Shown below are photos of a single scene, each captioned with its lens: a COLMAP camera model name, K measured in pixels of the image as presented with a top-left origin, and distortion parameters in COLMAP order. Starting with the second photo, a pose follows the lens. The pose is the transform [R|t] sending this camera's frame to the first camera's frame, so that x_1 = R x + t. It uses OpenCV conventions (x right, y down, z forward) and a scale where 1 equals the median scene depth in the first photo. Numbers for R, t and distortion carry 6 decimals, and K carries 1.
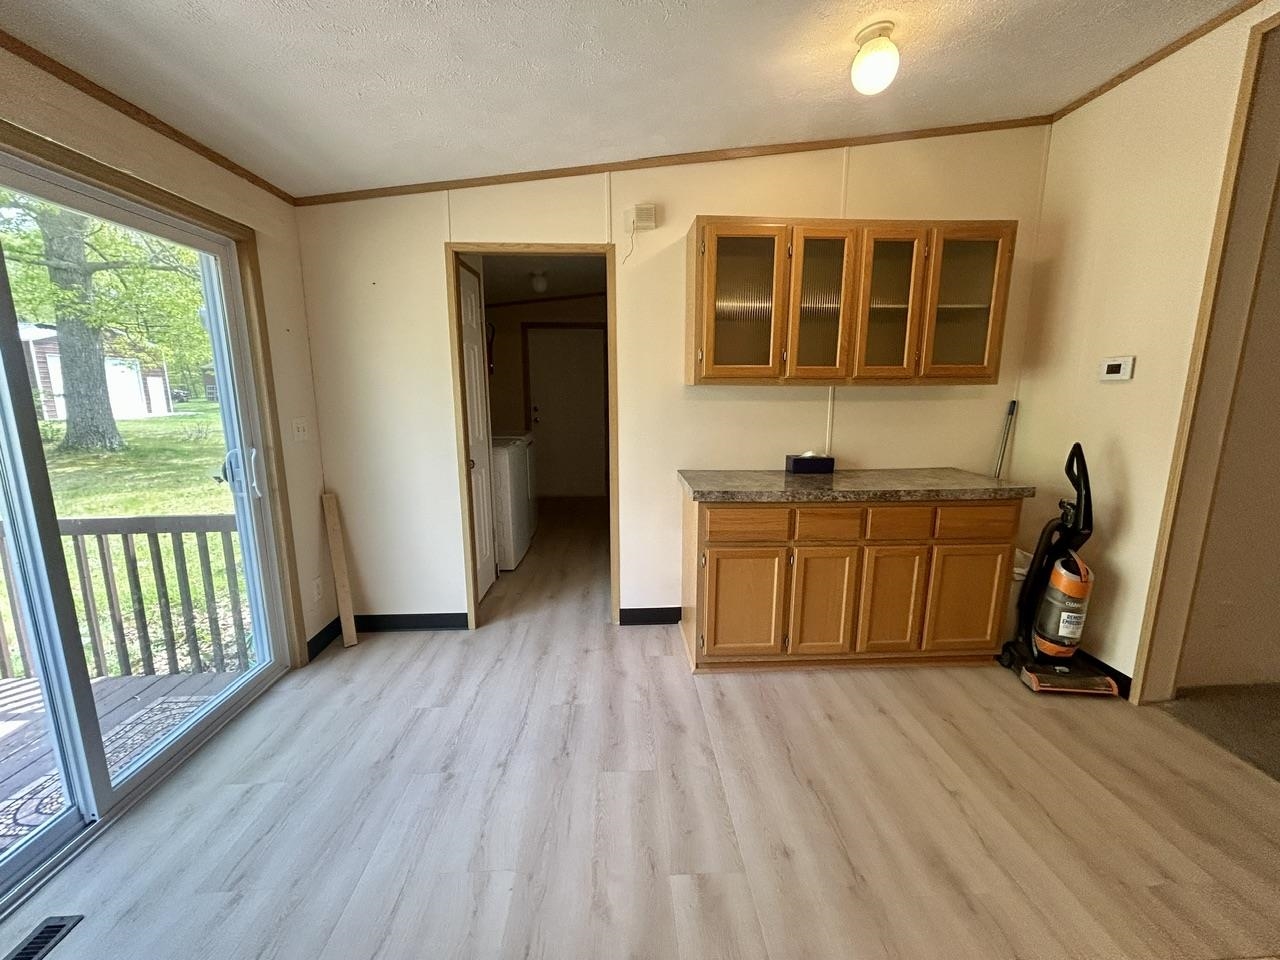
lens RADIAL K [[514.2, 0, 640.0], [0, 514.2, 480.0], [0, 0, 1]] dist [0.006714, 0.000048]
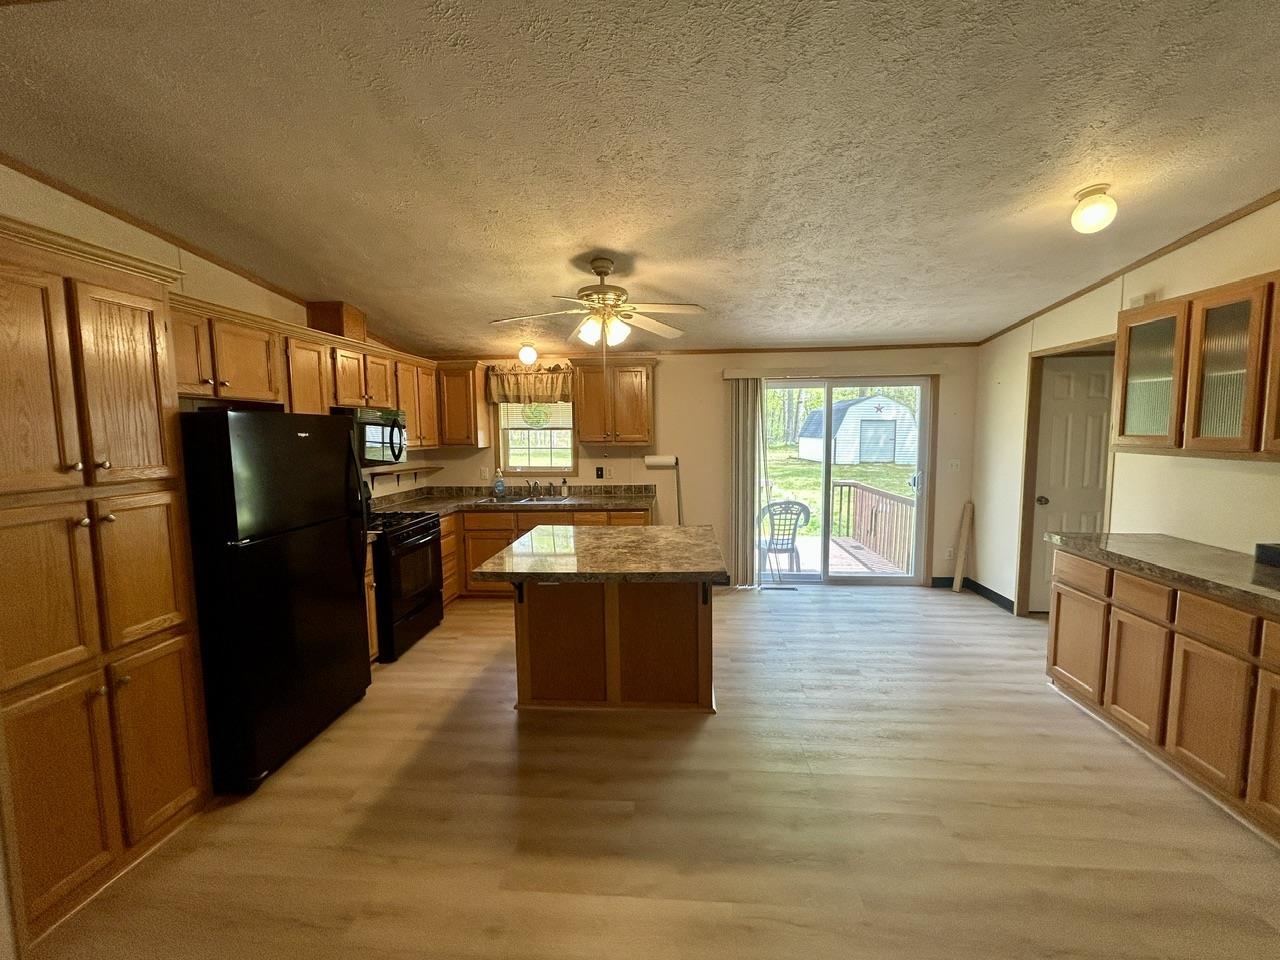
lens RADIAL K [[514.2, 0, 640.0], [0, 514.2, 480.0], [0, 0, 1]] dist [0.006714, 0.000048]
pose [[-0.135940, 0.102145, -0.985437, 1.416642], [-0.164846, 0.978473, 0.124163, -0.093146], [0.976906, 0.179324, -0.116175, 0.118367]]
